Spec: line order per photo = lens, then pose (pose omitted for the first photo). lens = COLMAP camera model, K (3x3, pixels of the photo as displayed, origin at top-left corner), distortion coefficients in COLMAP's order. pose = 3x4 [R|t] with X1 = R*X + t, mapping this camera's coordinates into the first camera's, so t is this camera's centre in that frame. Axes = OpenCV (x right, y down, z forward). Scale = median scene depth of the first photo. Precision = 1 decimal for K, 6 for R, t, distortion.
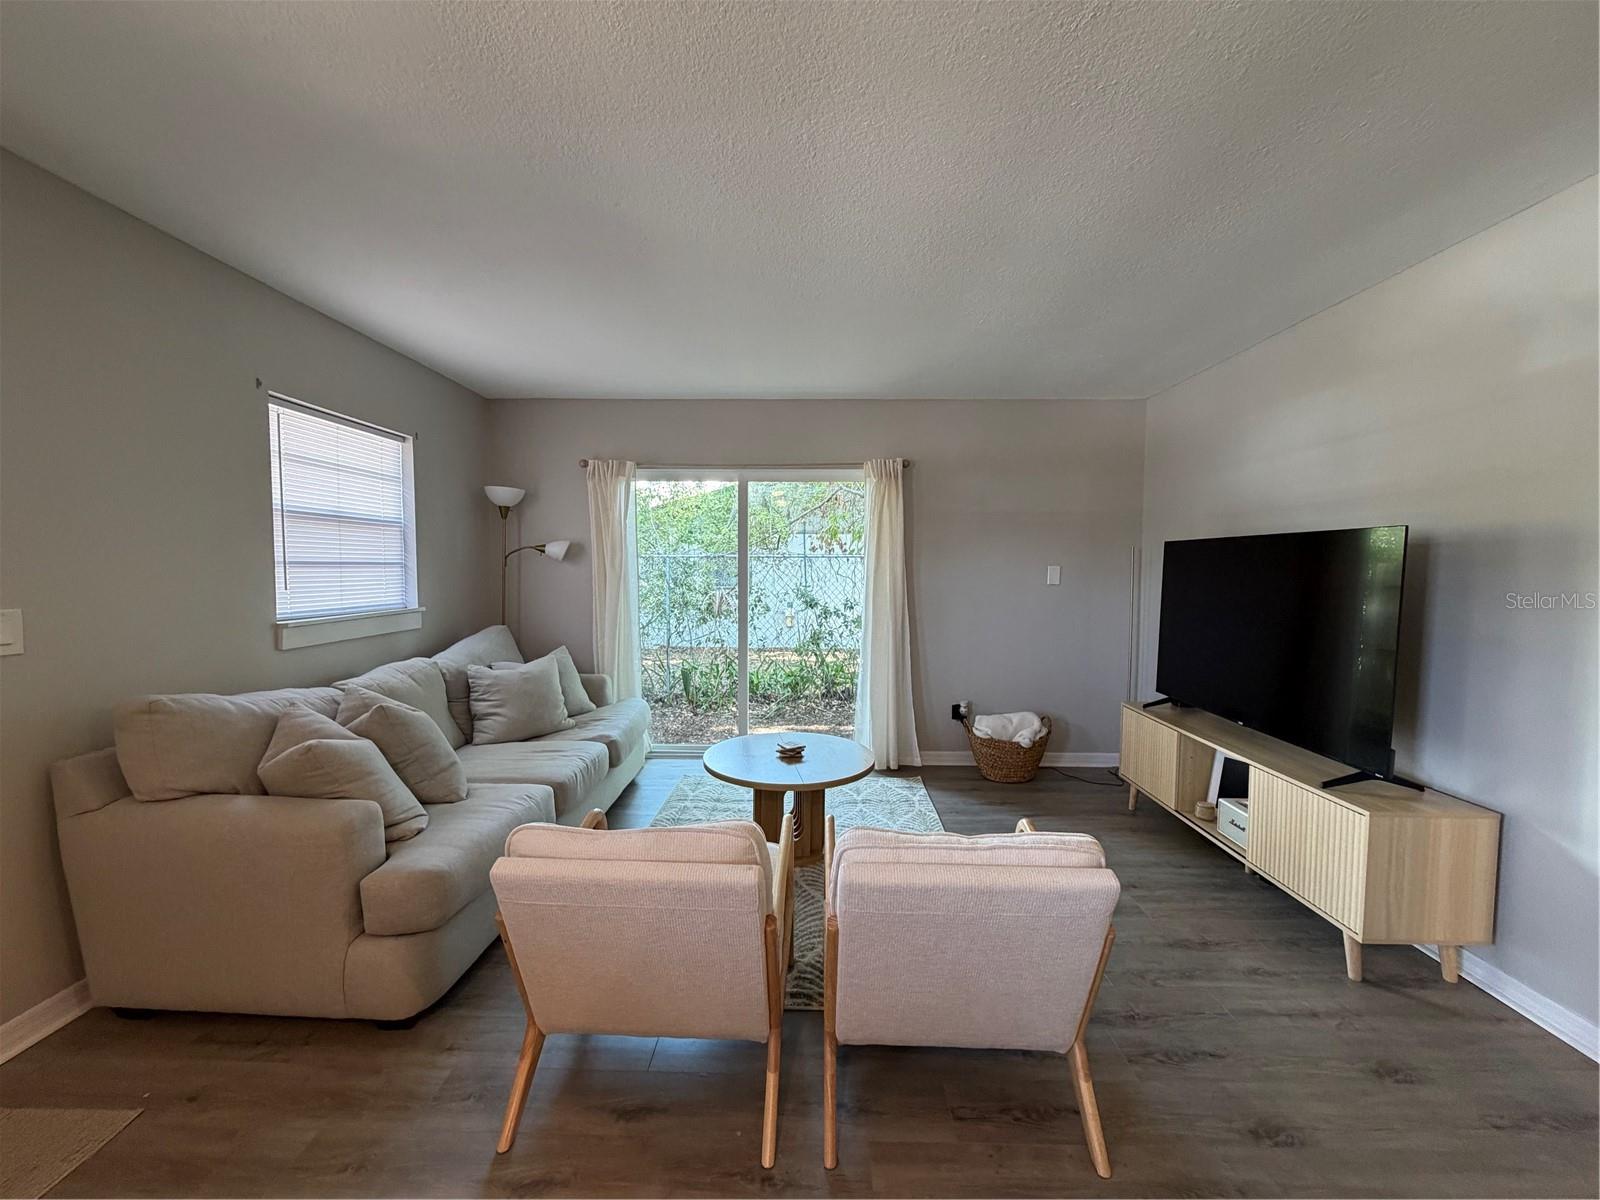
lens RADIAL K [[637.9, 0, 803.9], [0, 637.9, 597.3], [0, 0, 1]] dist [0.000165, 0.000016]
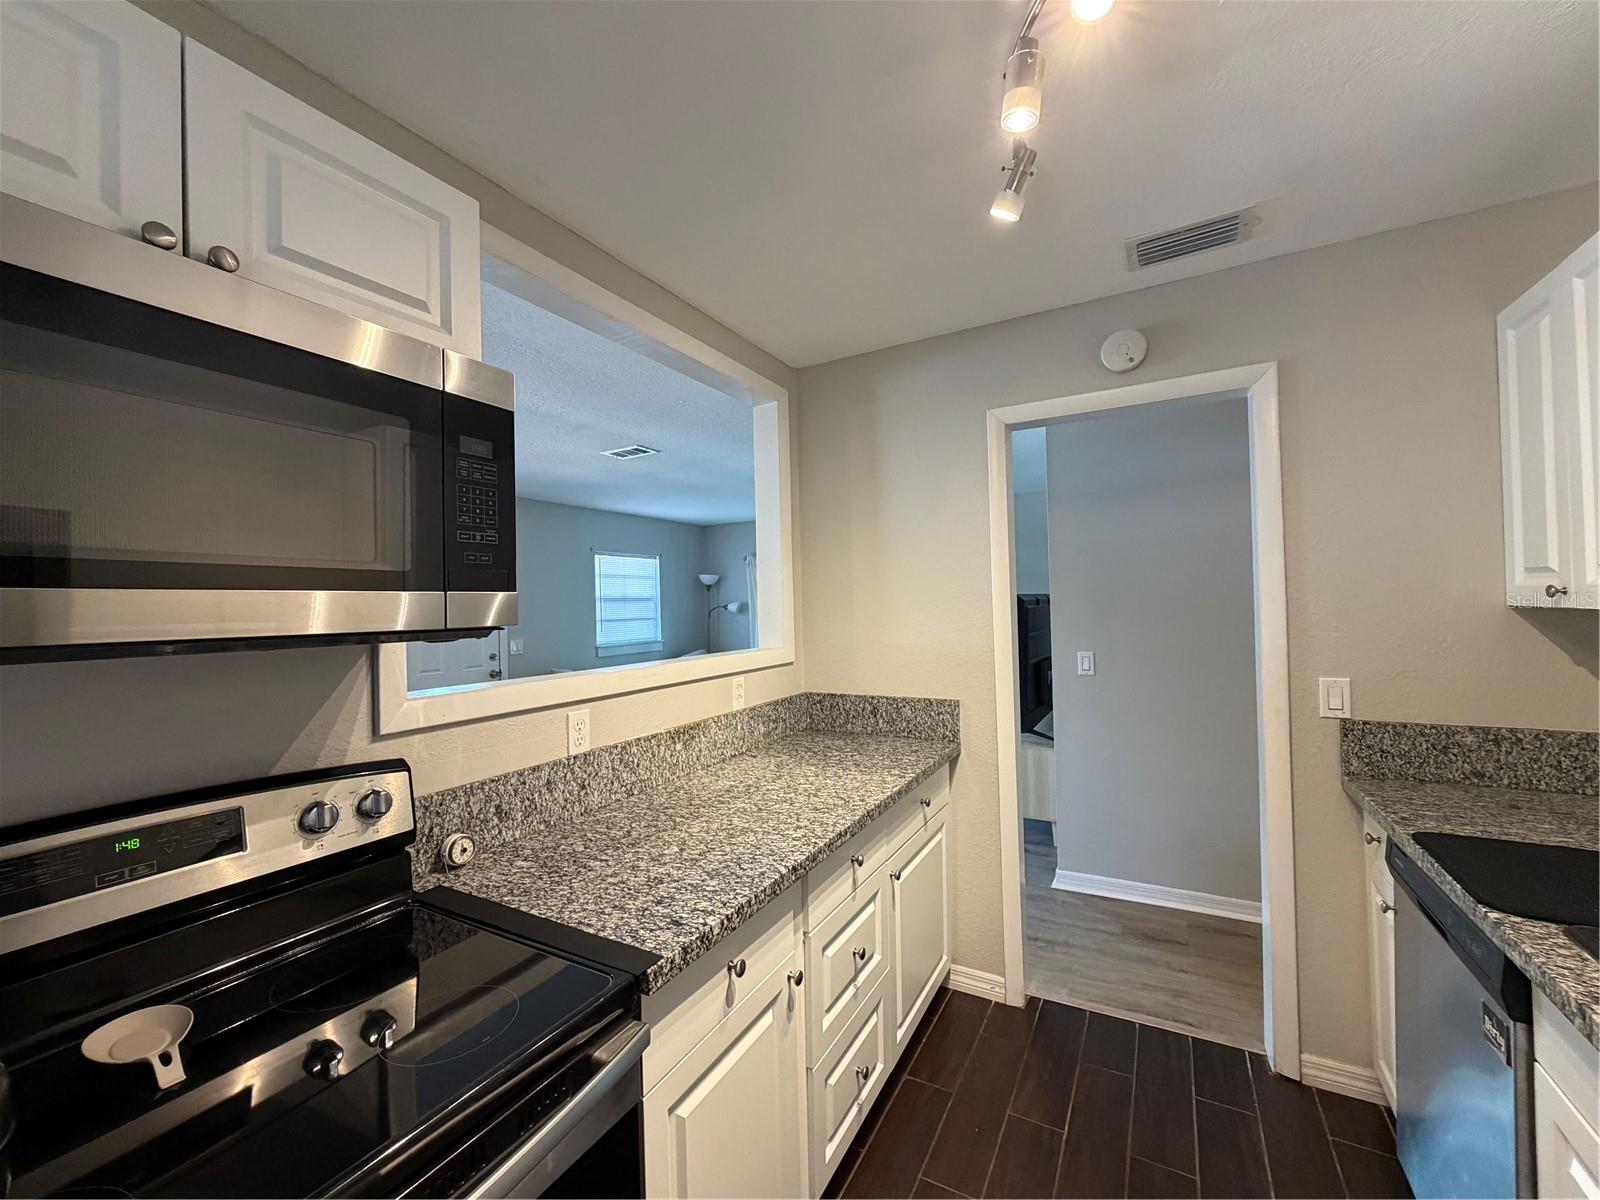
lens RADIAL K [[637.9, 0, 803.4], [0, 637.9, 592.8], [0, 0, 1]] dist [0.000165, 0.000016]
pose [[0.879824, -0.037347, -0.473830, 0.689929], [0.006654, 0.997778, -0.066290, 0.003928], [0.475253, 0.055170, 0.878118, -0.514366]]
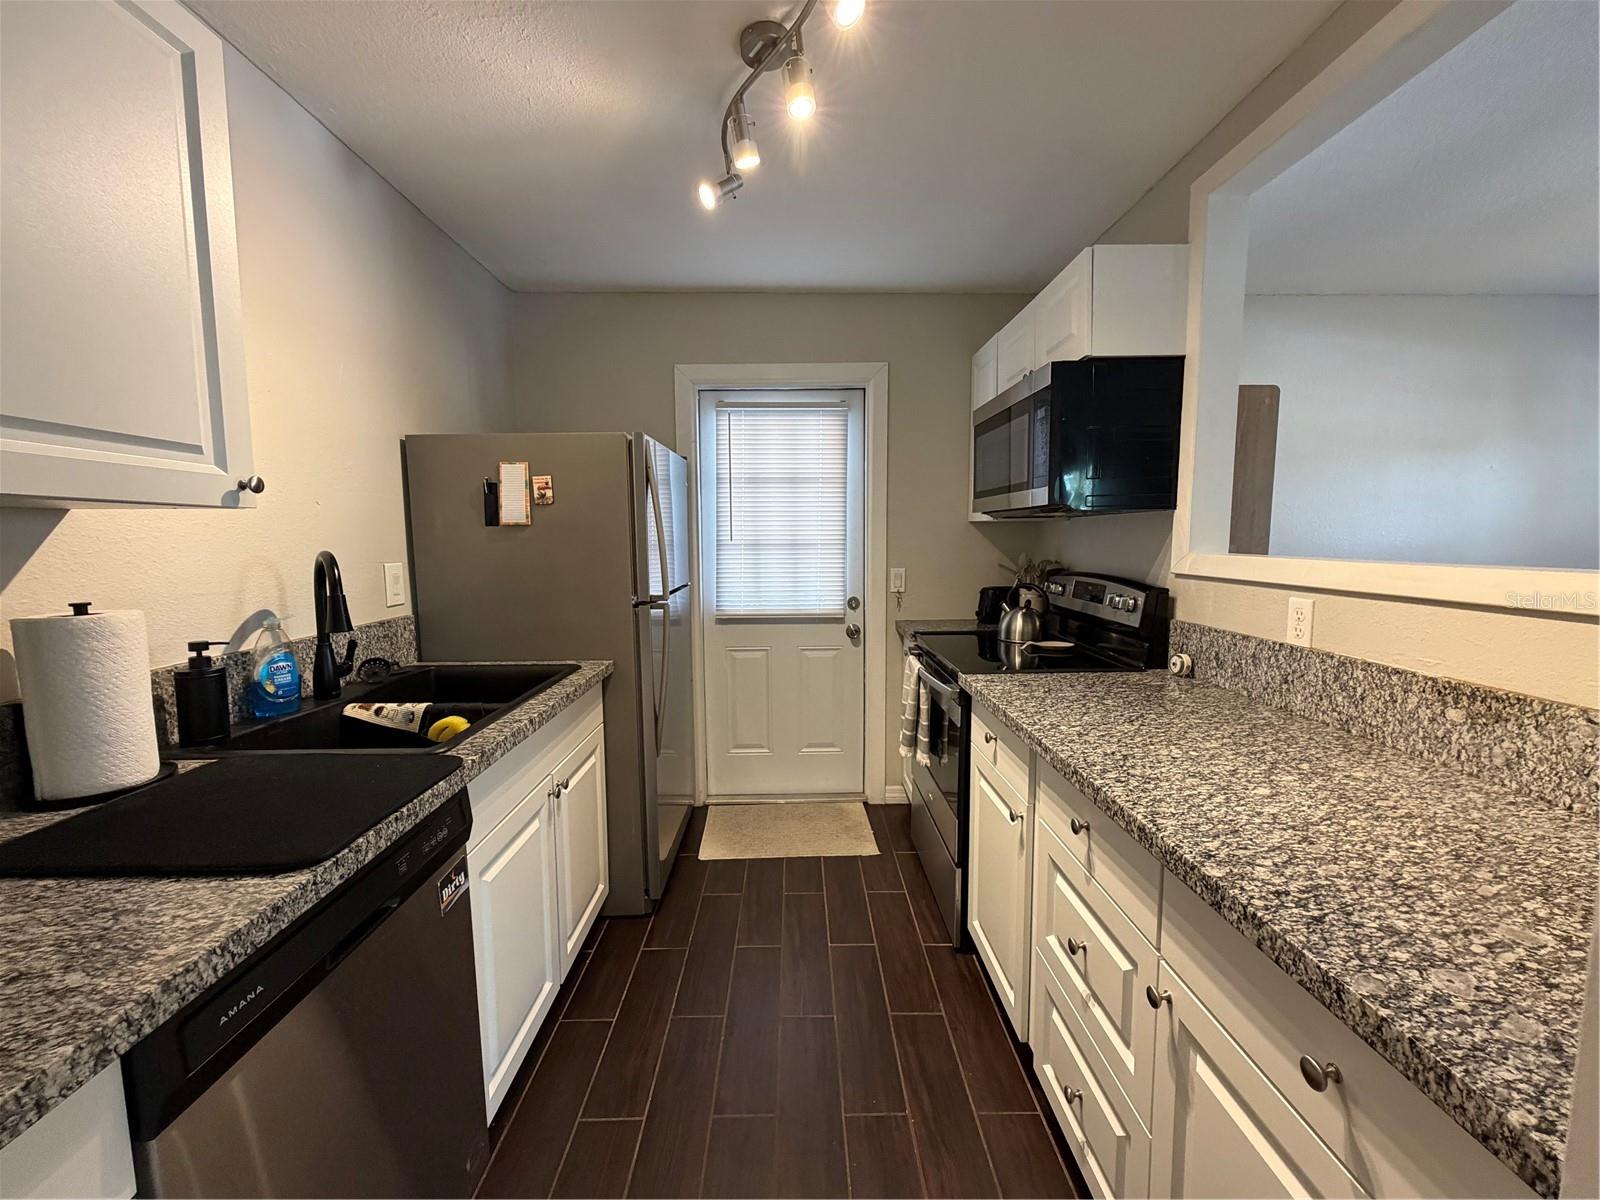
lens RADIAL K [[637.9, 0, 805.0], [0, 637.9, 595.1], [0, 0, 1]] dist [0.000165, 0.000016]
pose [[-0.999128, 0.005263, -0.041424, 0.580697], [-0.000748, 0.989610, 0.143776, -0.021059], [0.041751, 0.143682, -0.988743, 2.020286]]
